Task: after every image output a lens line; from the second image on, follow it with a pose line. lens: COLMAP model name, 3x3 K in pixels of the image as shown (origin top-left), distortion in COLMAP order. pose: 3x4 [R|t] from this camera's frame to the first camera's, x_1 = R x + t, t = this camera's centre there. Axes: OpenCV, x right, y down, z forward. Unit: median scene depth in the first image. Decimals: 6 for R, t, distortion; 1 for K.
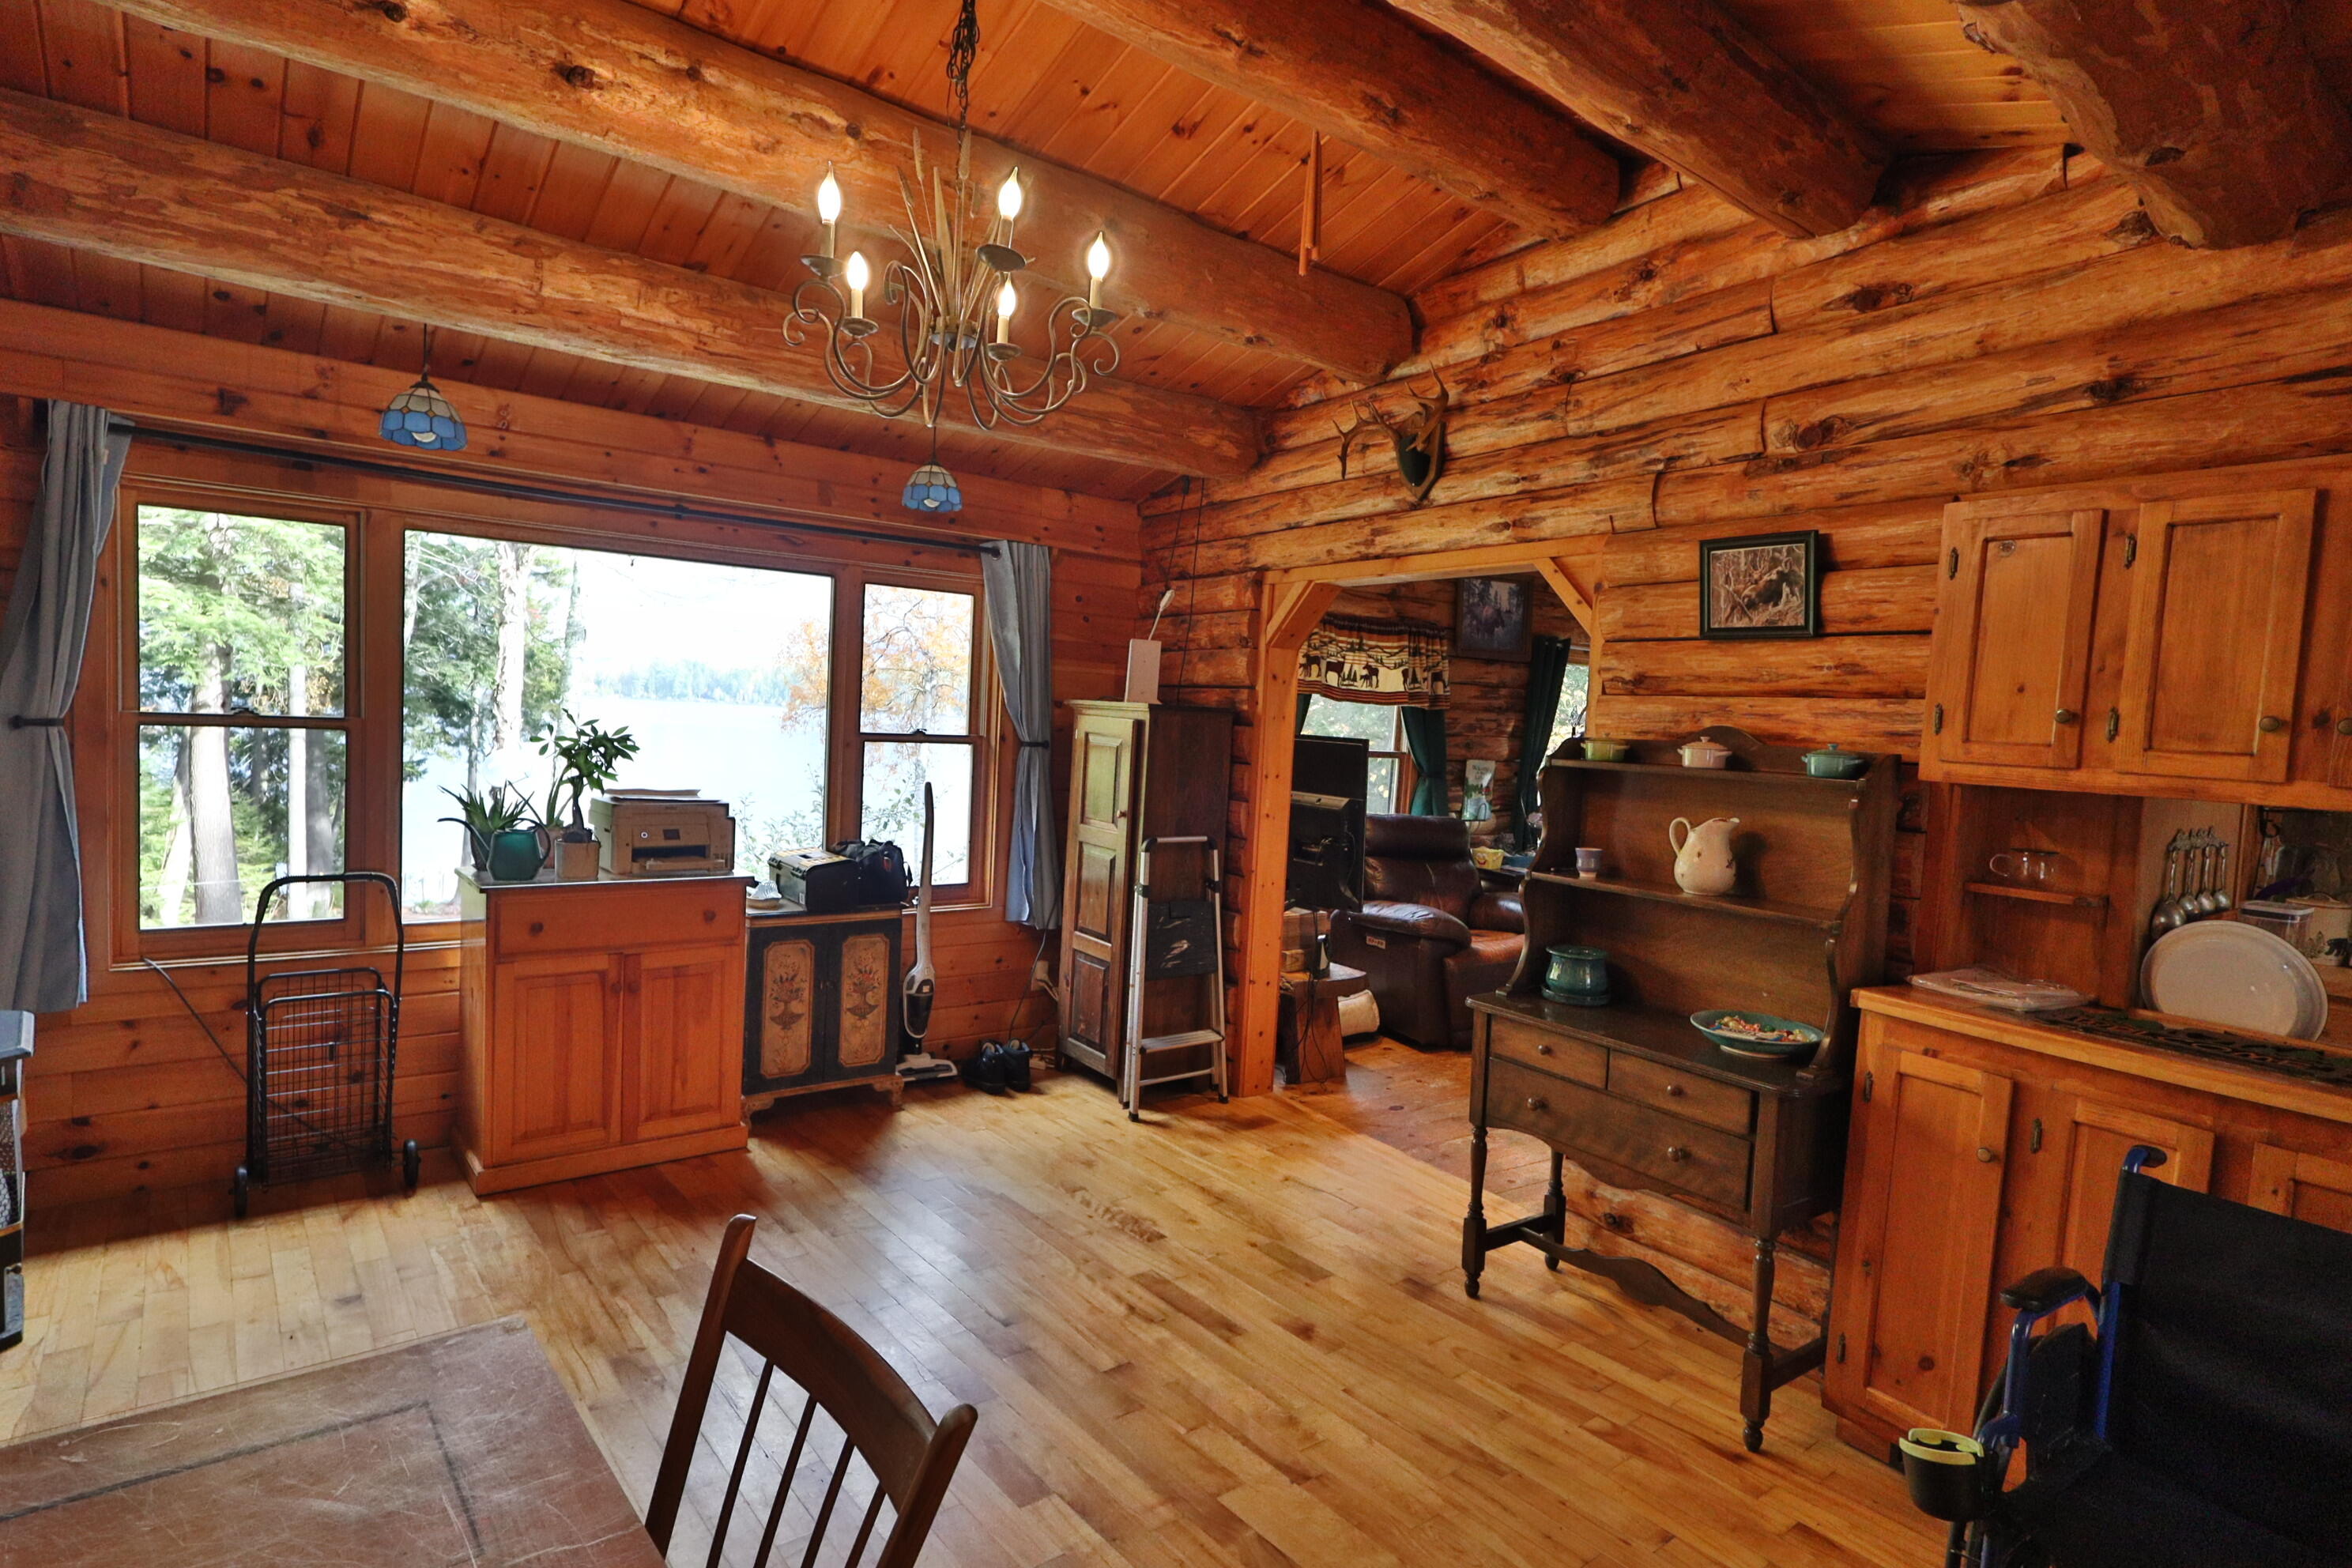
lens RADIAL K [[1222.6, 0, 1176.9], [0, 1222.6, 787.2], [0, 0, 1]] dist [-0.006012, -0.000094]
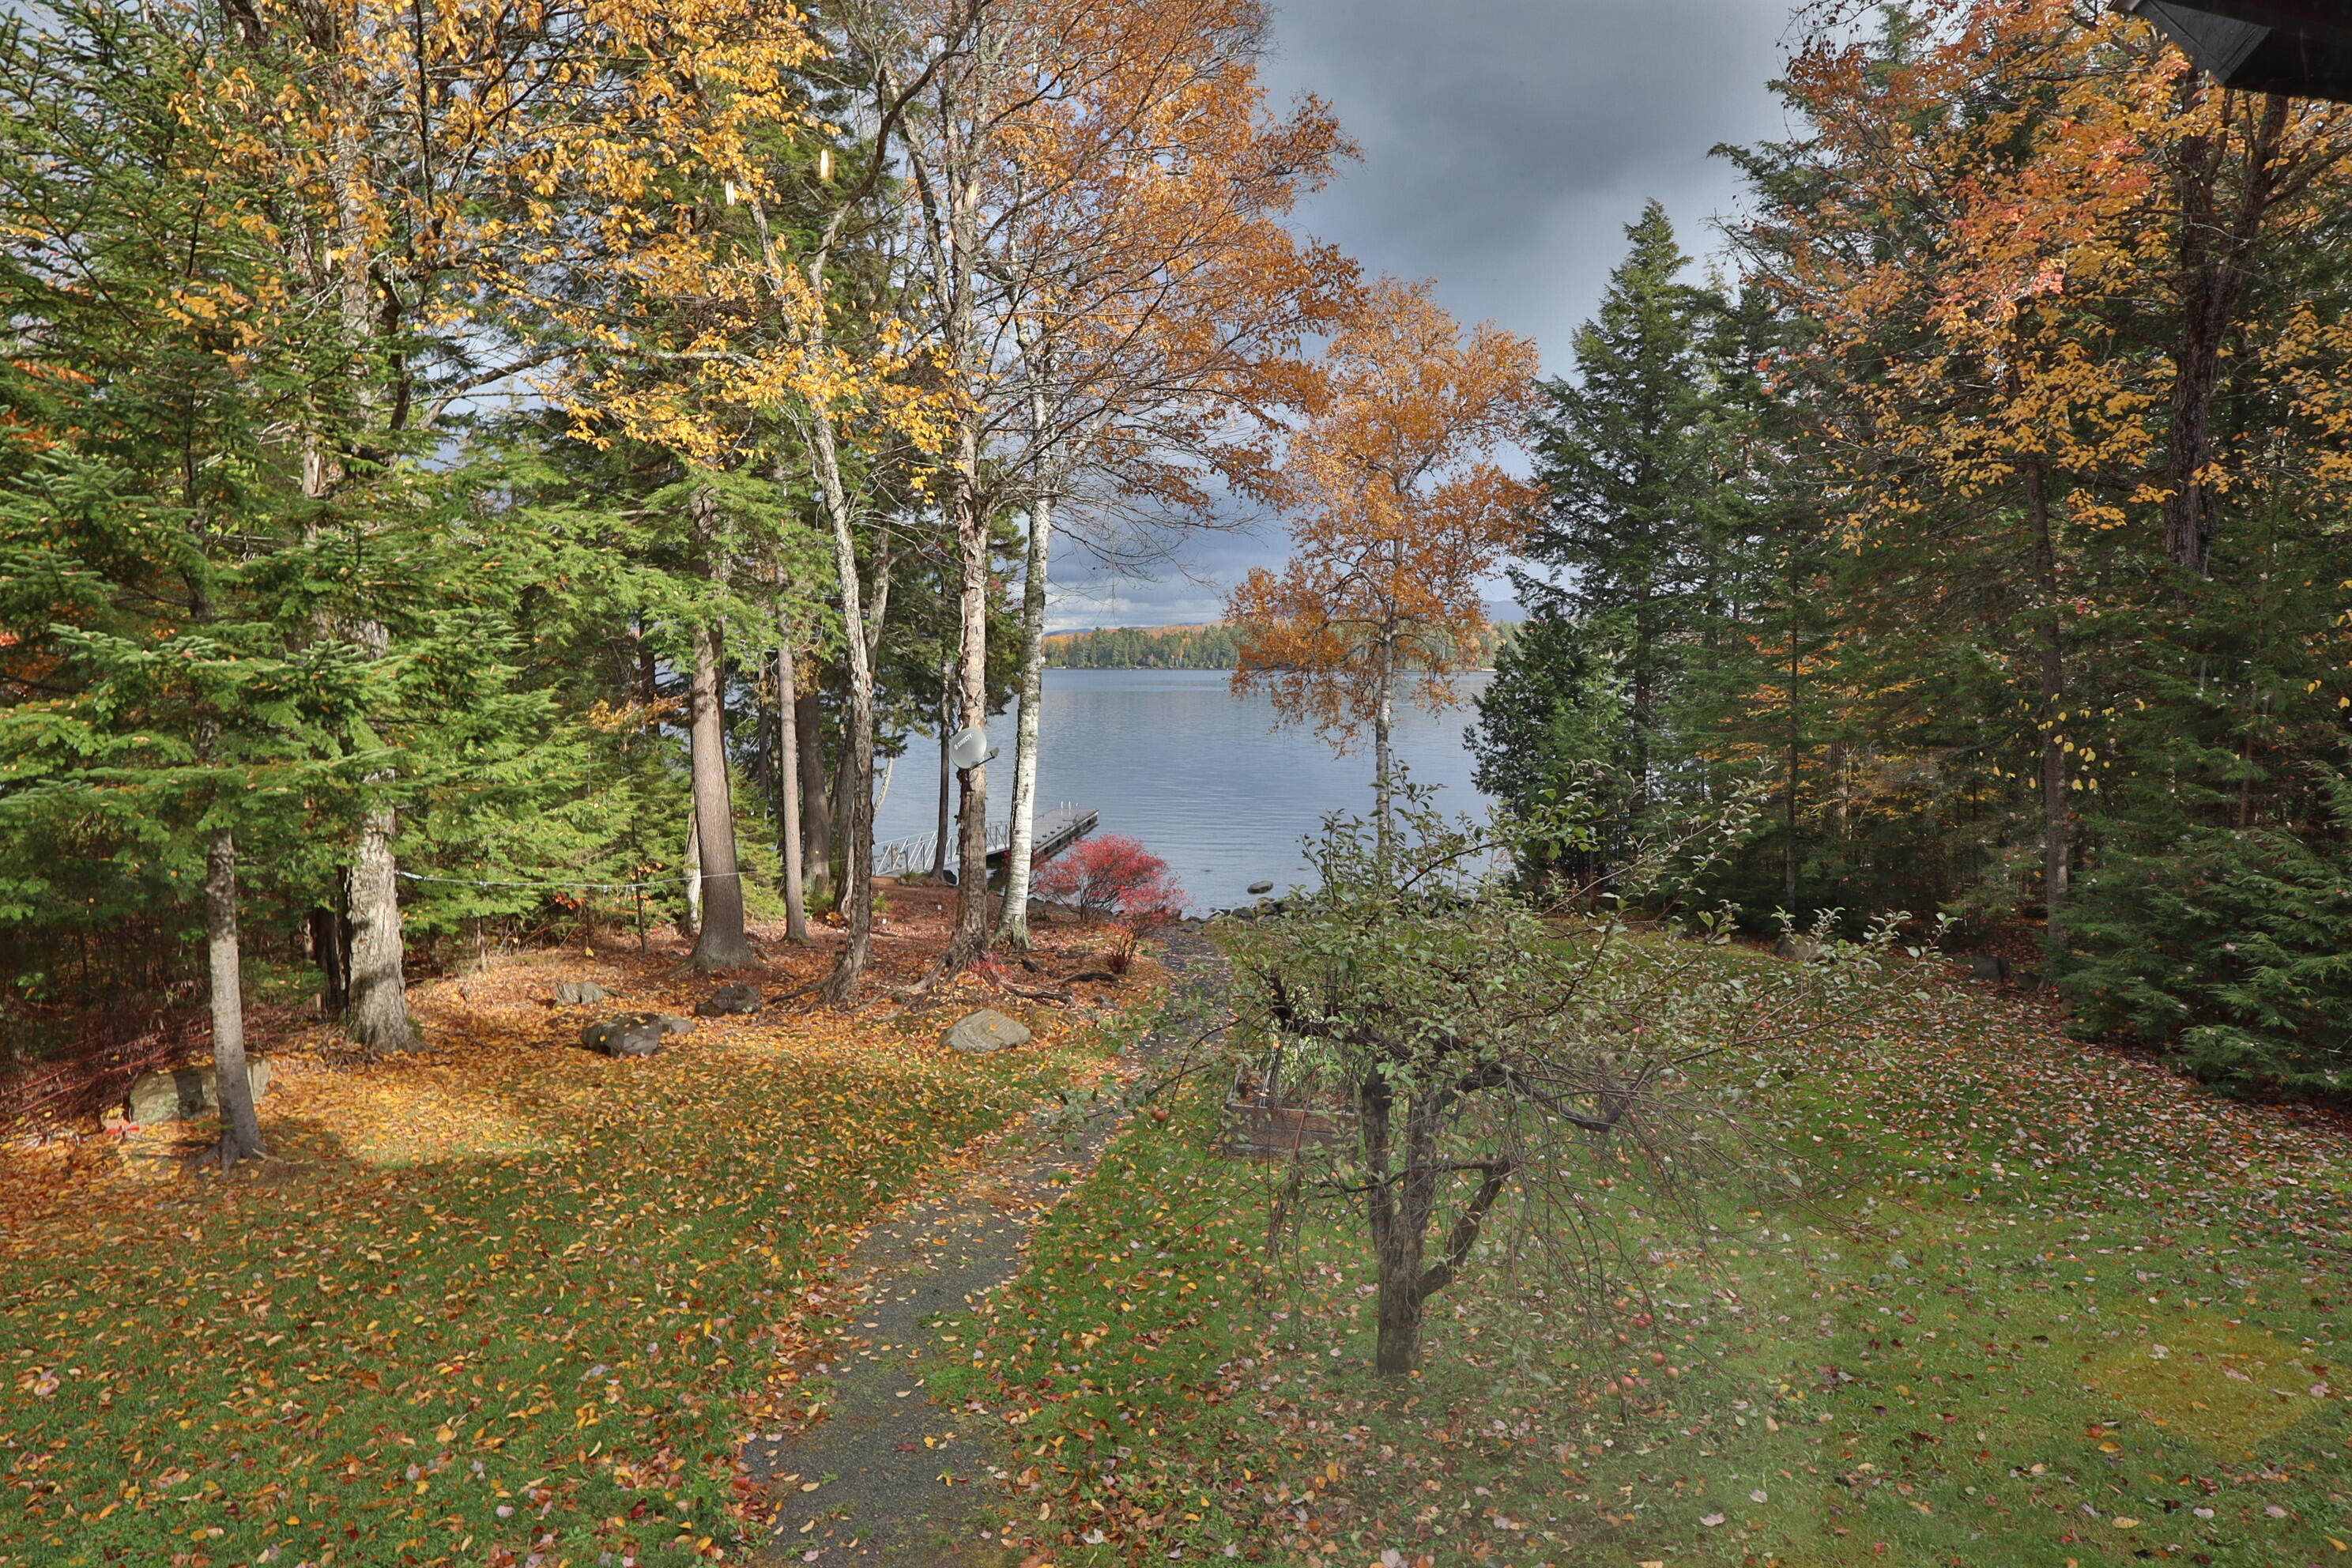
lens RADIAL K [[1222.6, 0, 1176.7], [0, 1222.6, 786.3], [0, 0, 1]] dist [-0.006012, -0.000094]
pose [[0.942079, -0.016539, -0.334982, -0.058531], [0.028873, 0.999075, 0.031871, -0.006916], [0.334145, -0.039697, 0.941685, 0.110805]]
